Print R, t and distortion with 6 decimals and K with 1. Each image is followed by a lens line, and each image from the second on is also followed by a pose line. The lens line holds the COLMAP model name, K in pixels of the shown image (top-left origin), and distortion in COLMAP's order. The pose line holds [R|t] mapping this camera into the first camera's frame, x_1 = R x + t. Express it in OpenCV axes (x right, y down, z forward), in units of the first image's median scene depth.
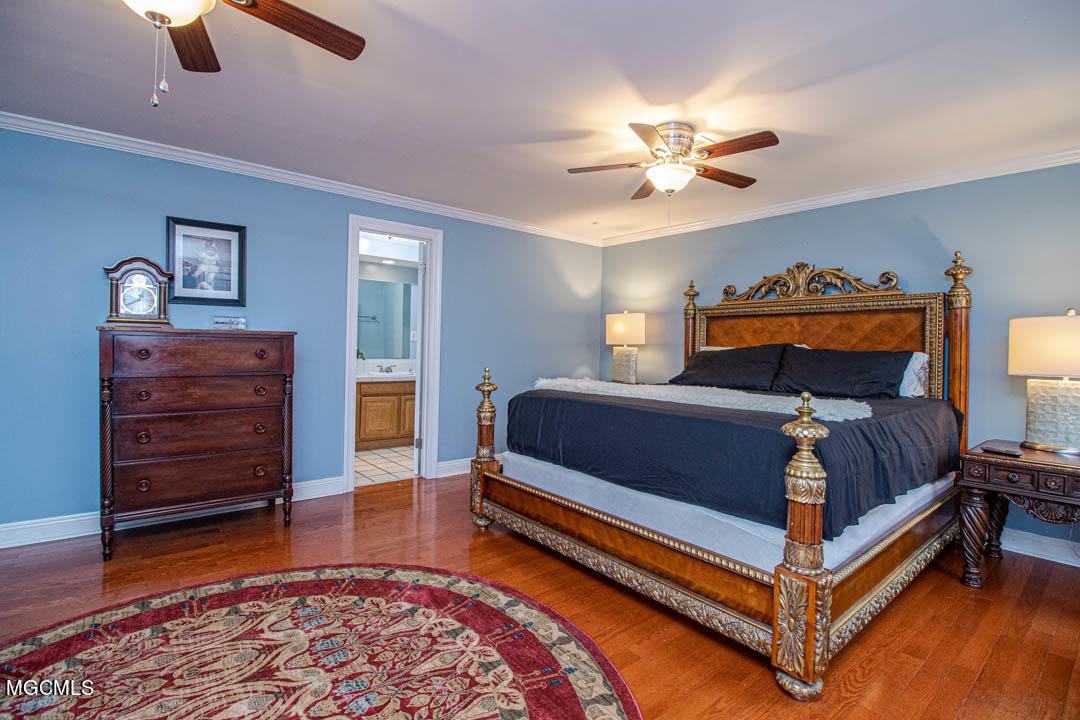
lens RADIAL K [[509.7, 0, 539.5], [0, 509.7, 351.9], [0, 0, 1]] dist [0.003574, -0.000003]
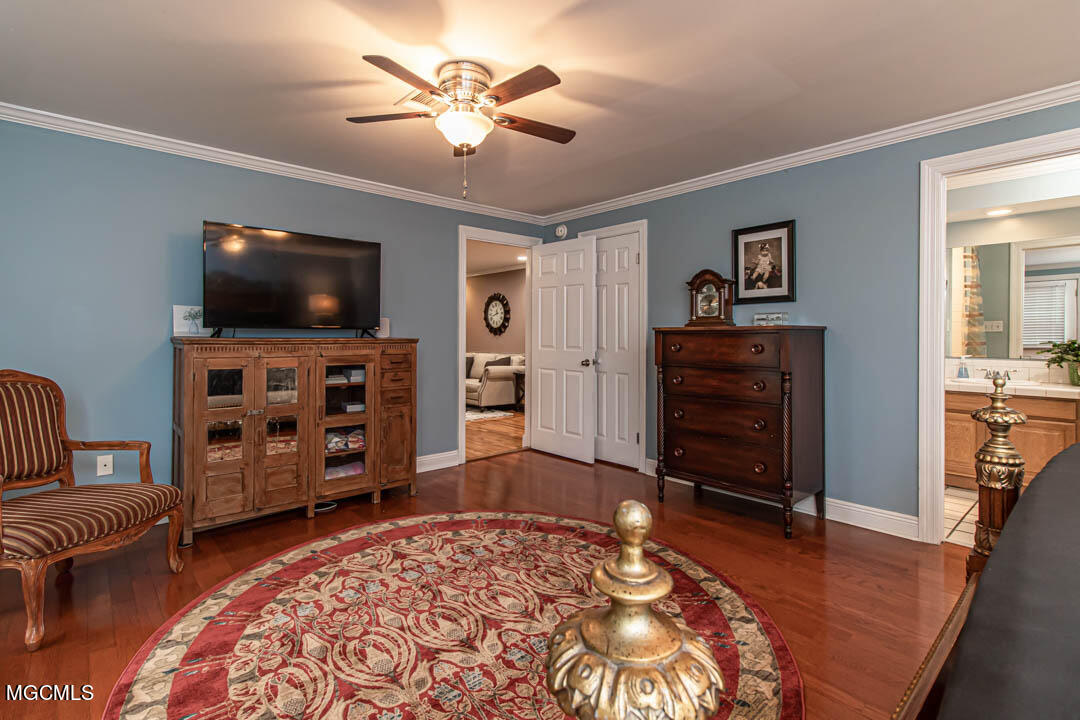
lens RADIAL K [[509.7, 0, 531.0], [0, 509.7, 335.5], [0, 0, 1]] dist [0.003574, -0.000003]
pose [[0.048074, -0.018324, -0.998676, 0.402155], [-0.009588, 0.999777, -0.018806, -0.000170], [0.998798, 0.010479, 0.047887, 0.487315]]
